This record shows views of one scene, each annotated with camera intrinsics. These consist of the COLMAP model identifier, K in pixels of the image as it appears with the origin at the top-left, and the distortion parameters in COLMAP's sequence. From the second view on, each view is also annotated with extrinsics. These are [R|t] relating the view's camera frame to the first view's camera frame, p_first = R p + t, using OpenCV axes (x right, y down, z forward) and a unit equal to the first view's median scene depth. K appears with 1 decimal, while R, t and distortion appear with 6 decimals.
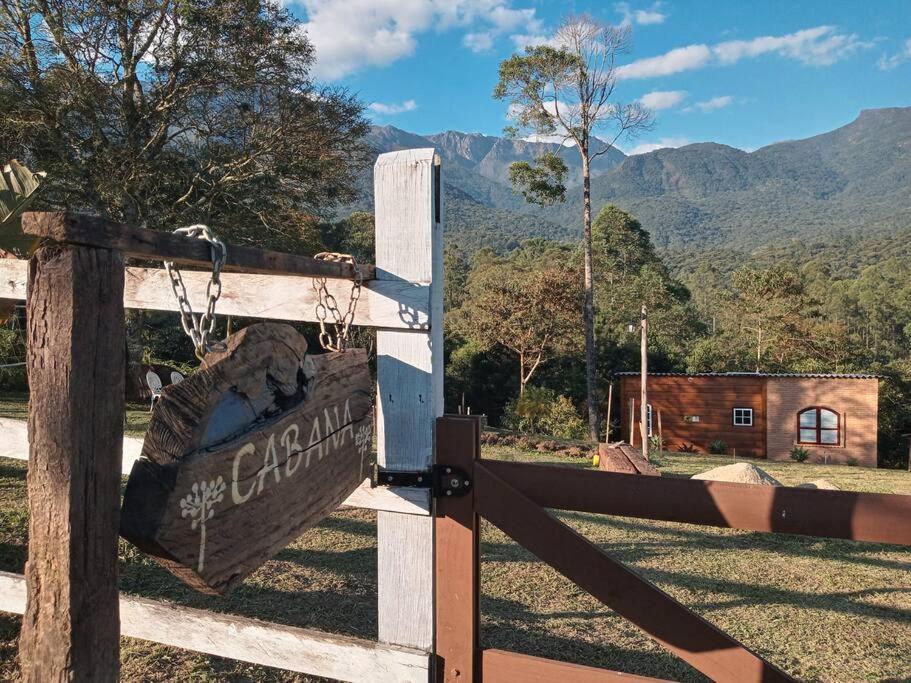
lens RADIAL K [[711.9, 0, 455.5], [0, 711.9, 341.5], [0, 0, 1]] dist [0.003416, -0.050290]
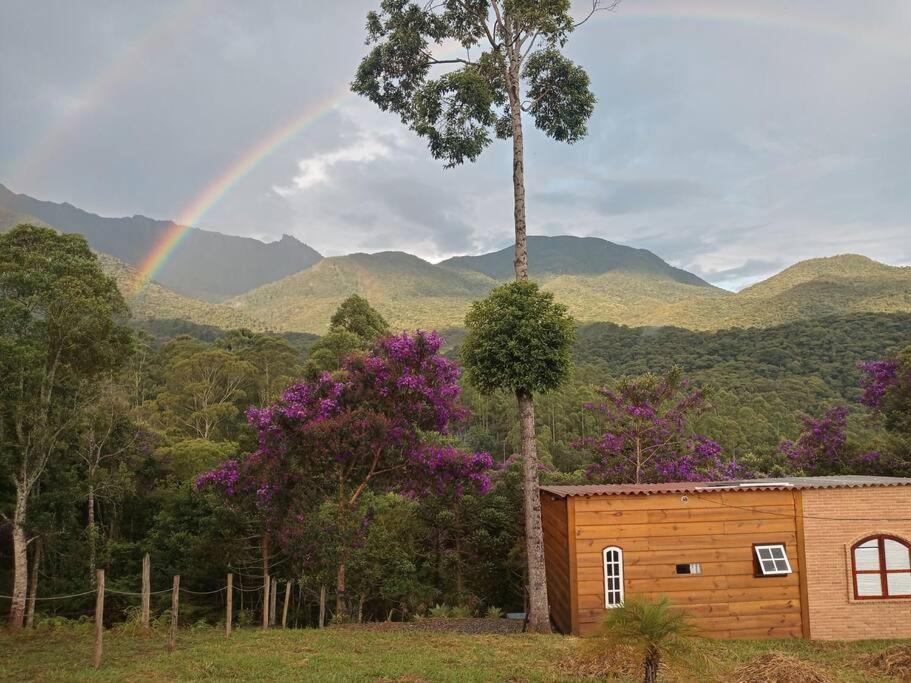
lens RADIAL K [[711.9, 0, 455.5], [0, 711.9, 341.5], [0, 0, 1]] dist [0.003416, -0.050290]
pose [[0.913005, 0.038622, 0.406117, -0.083511], [0.016493, 0.991200, -0.131341, -0.001470], [-0.407616, 0.126613, 0.904333, 0.550271]]
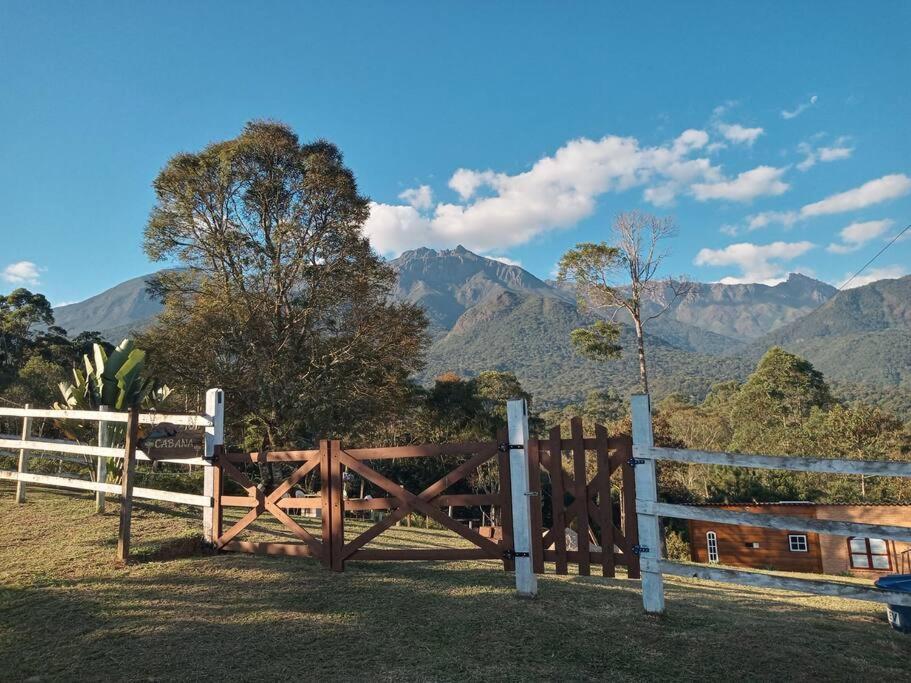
lens RADIAL K [[711.9, 0, 455.5], [0, 711.9, 341.5], [0, 0, 1]] dist [0.003416, -0.050290]
pose [[0.962296, -0.055240, -0.266336, 0.204605], [-0.001578, 0.978011, -0.208549, 0.030603], [0.272000, 0.201106, 0.941049, -0.229362]]
